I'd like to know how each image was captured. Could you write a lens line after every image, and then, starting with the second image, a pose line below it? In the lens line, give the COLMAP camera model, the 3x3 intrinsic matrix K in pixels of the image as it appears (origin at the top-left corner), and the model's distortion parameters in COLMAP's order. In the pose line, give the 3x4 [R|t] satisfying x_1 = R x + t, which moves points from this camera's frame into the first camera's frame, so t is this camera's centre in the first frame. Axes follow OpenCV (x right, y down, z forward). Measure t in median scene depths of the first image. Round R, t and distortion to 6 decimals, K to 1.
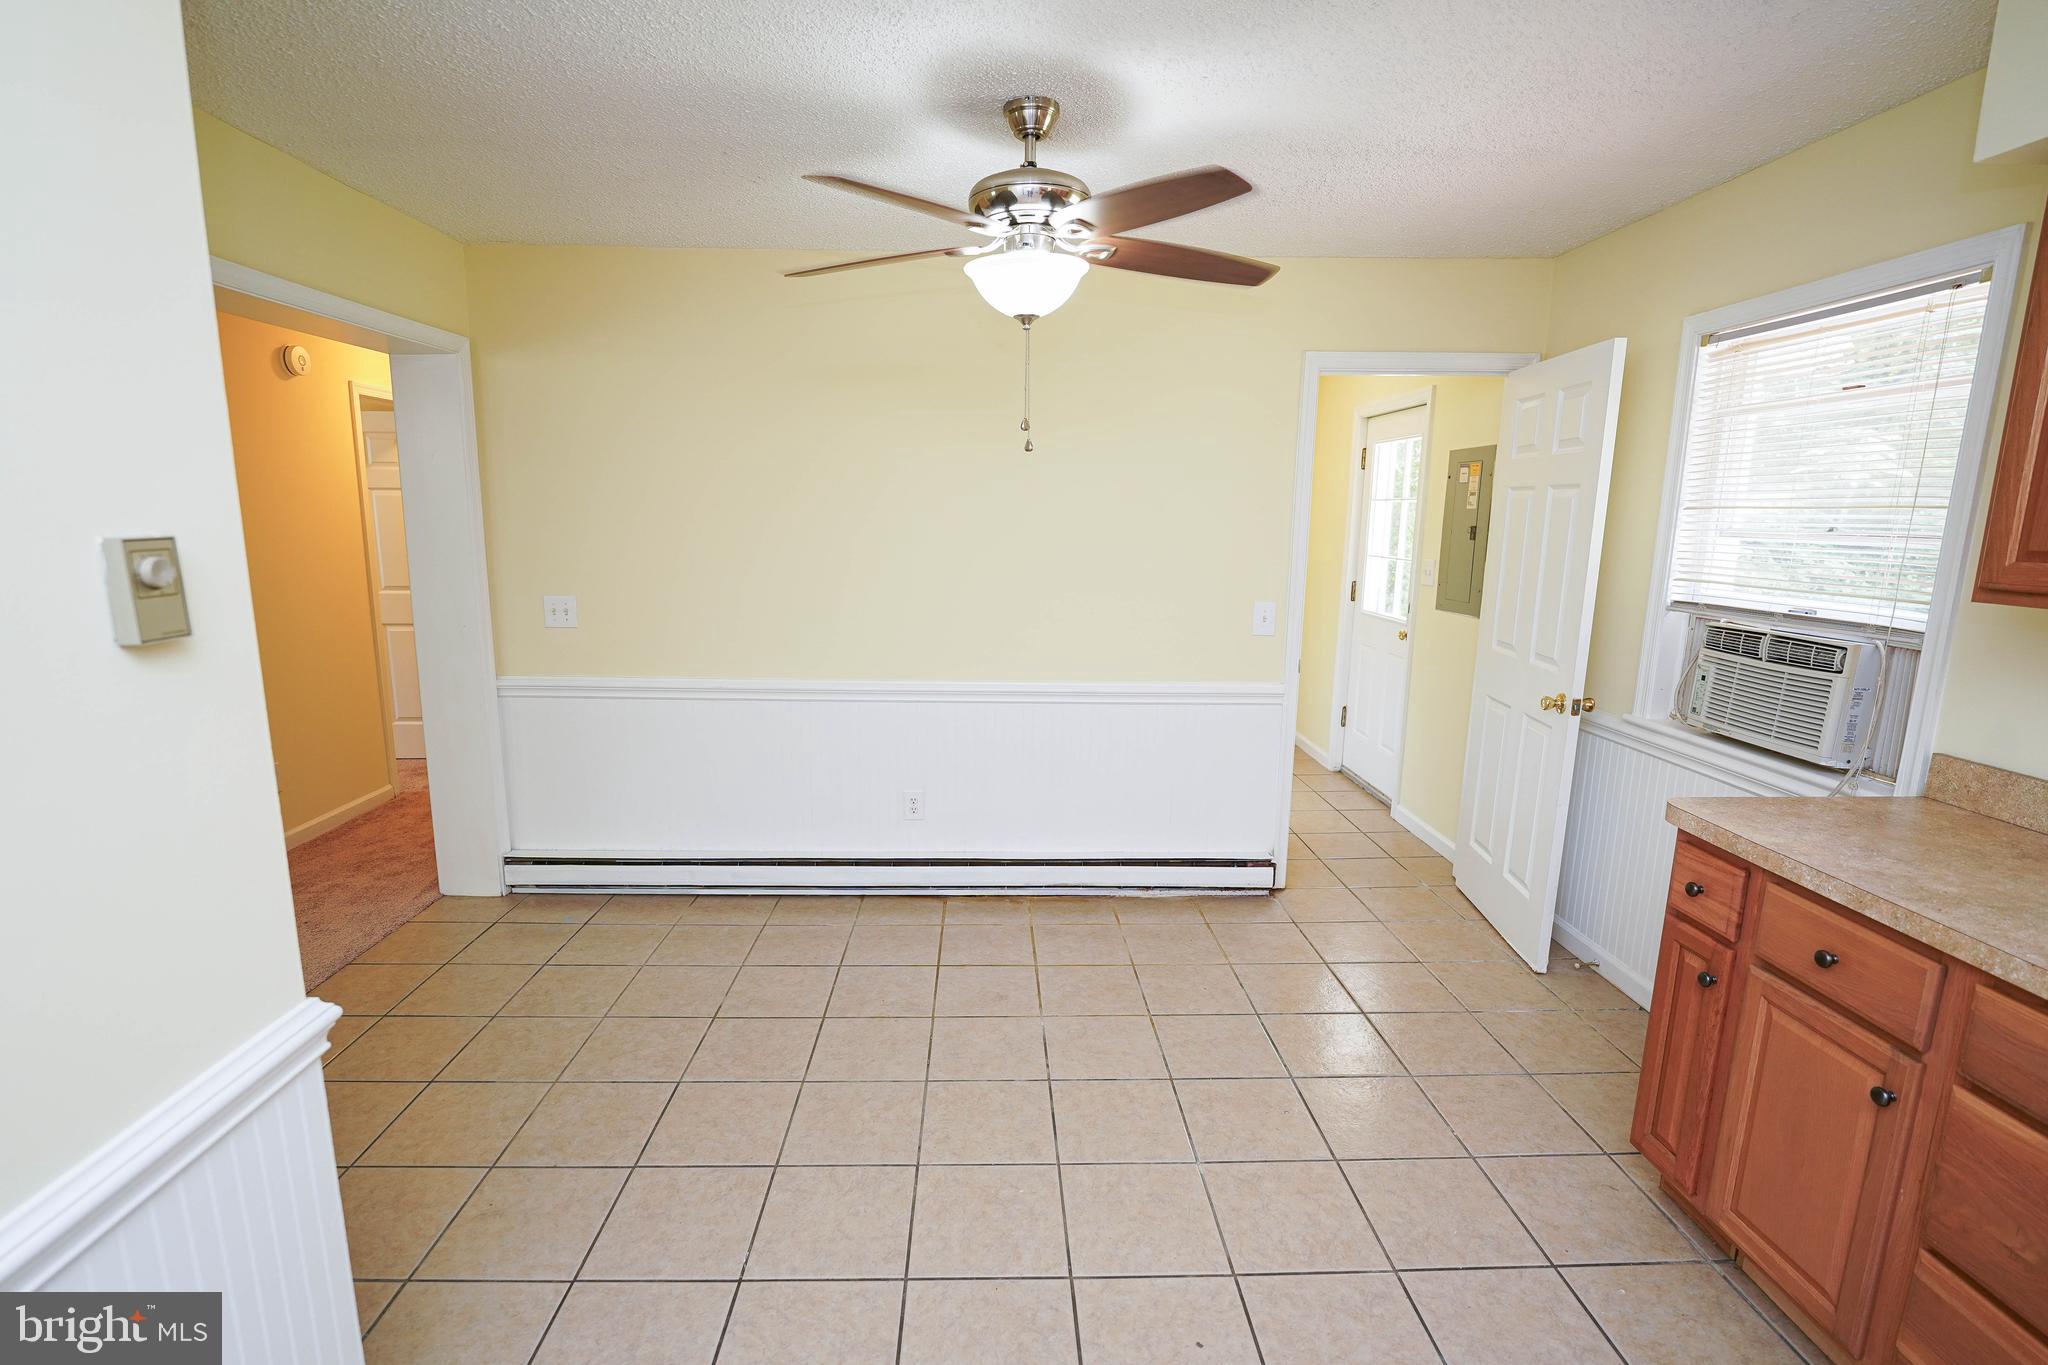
lens RADIAL K [[979.9, 0, 994.8], [0, 979.9, 690.2], [0, 0, 1]] dist [-0.014181, 0.000648]
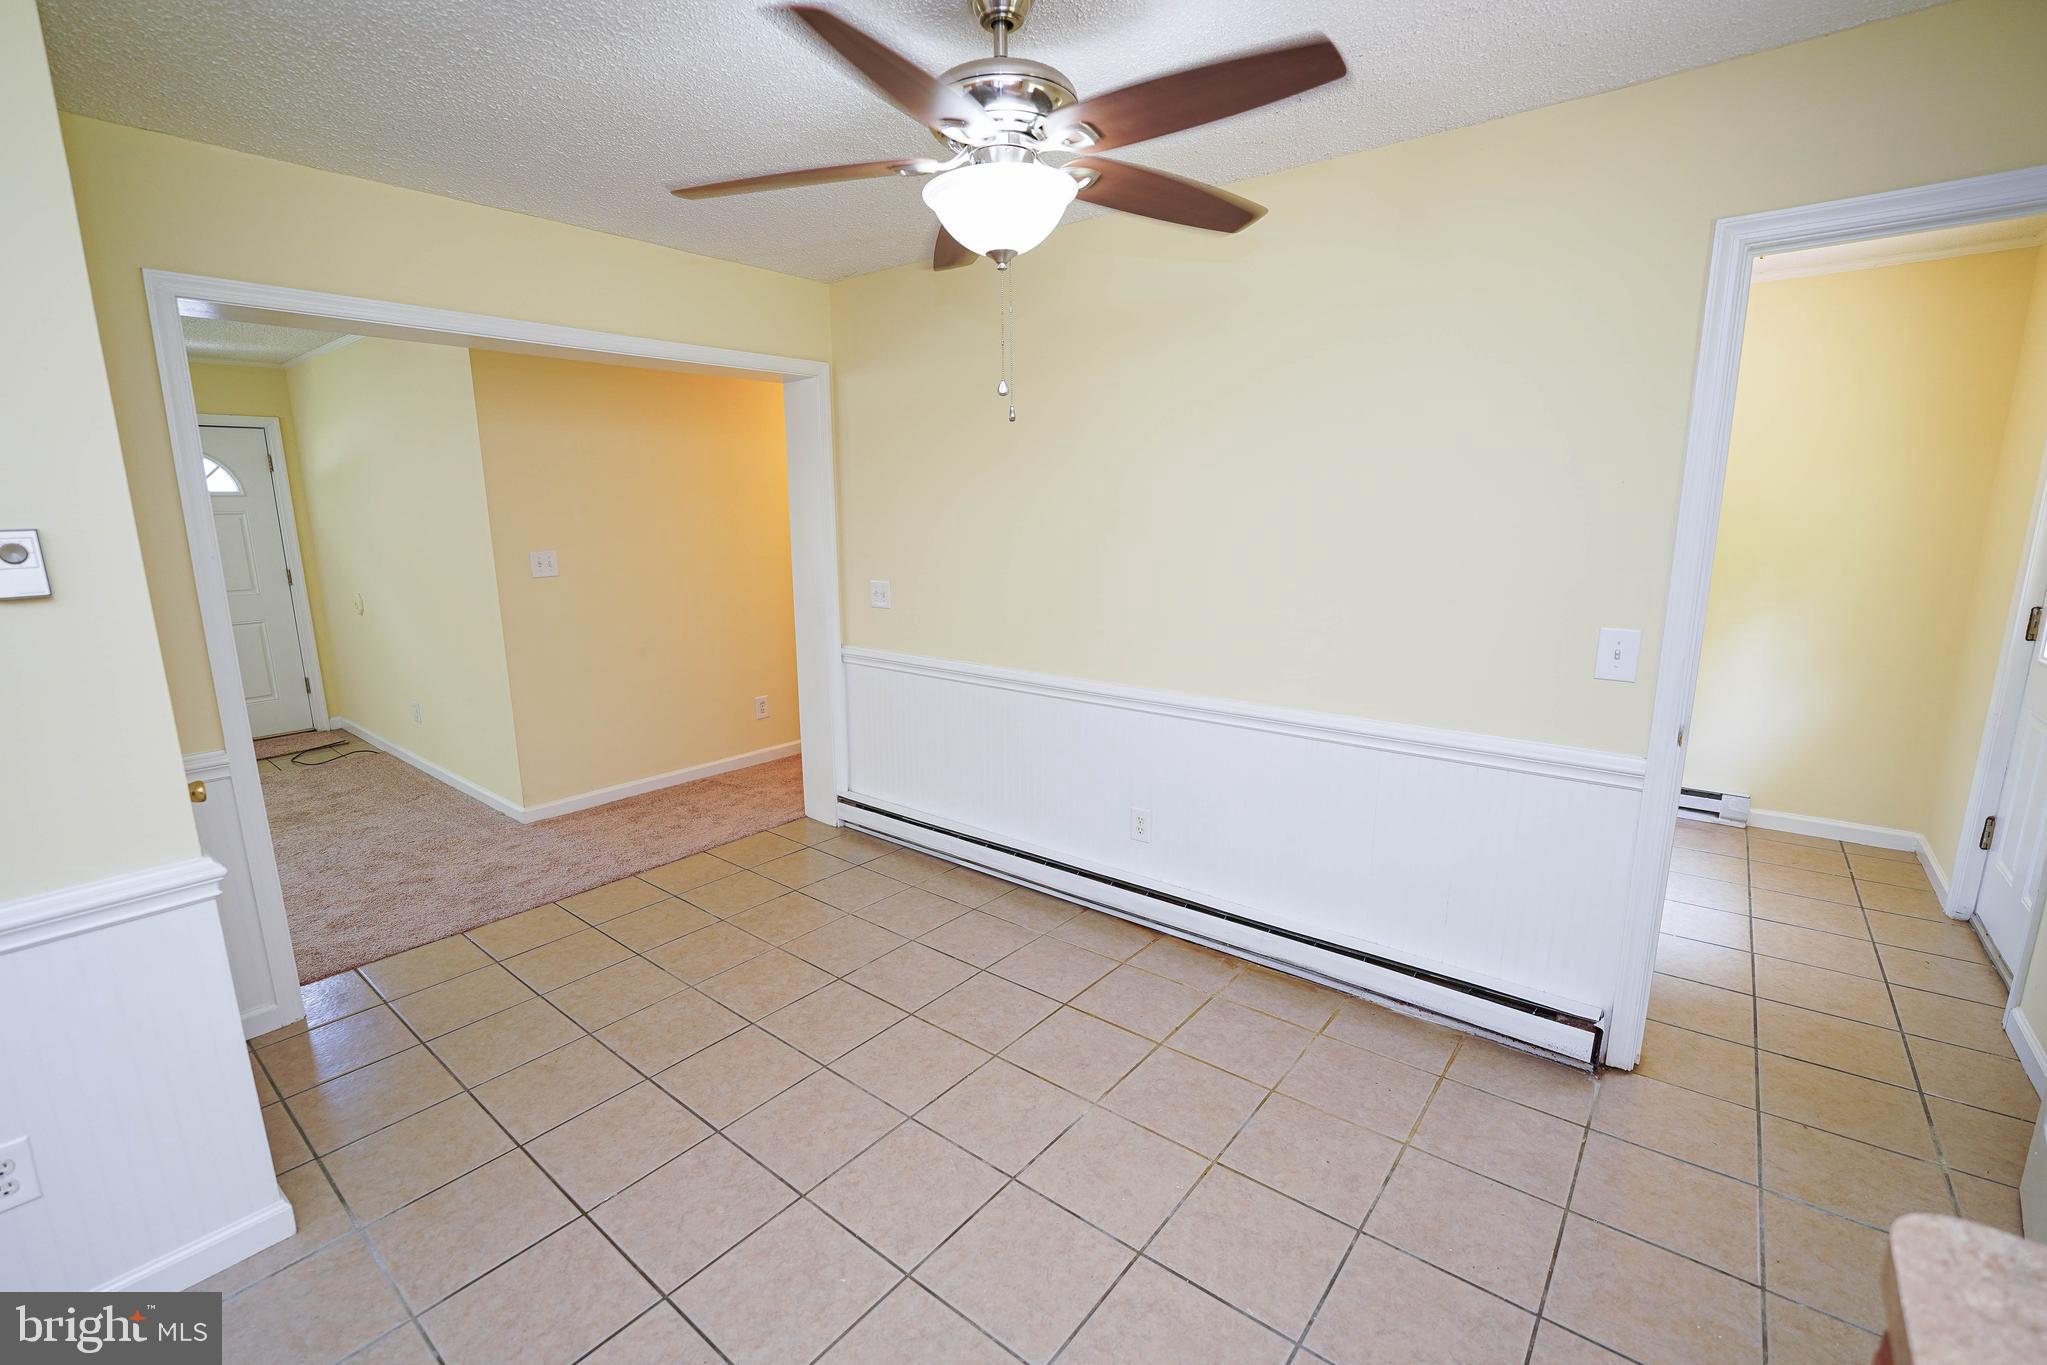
lens RADIAL K [[899.3, 0, 1018.0], [0, 899.3, 687.8], [0, 0, 1]] dist [-0.019048, -0.001252]
pose [[0.747279, 0.112303, -0.654952, 0.380704], [-0.102283, 0.993309, 0.053620, -0.043850], [0.656591, 0.026921, 0.753766, 0.308442]]
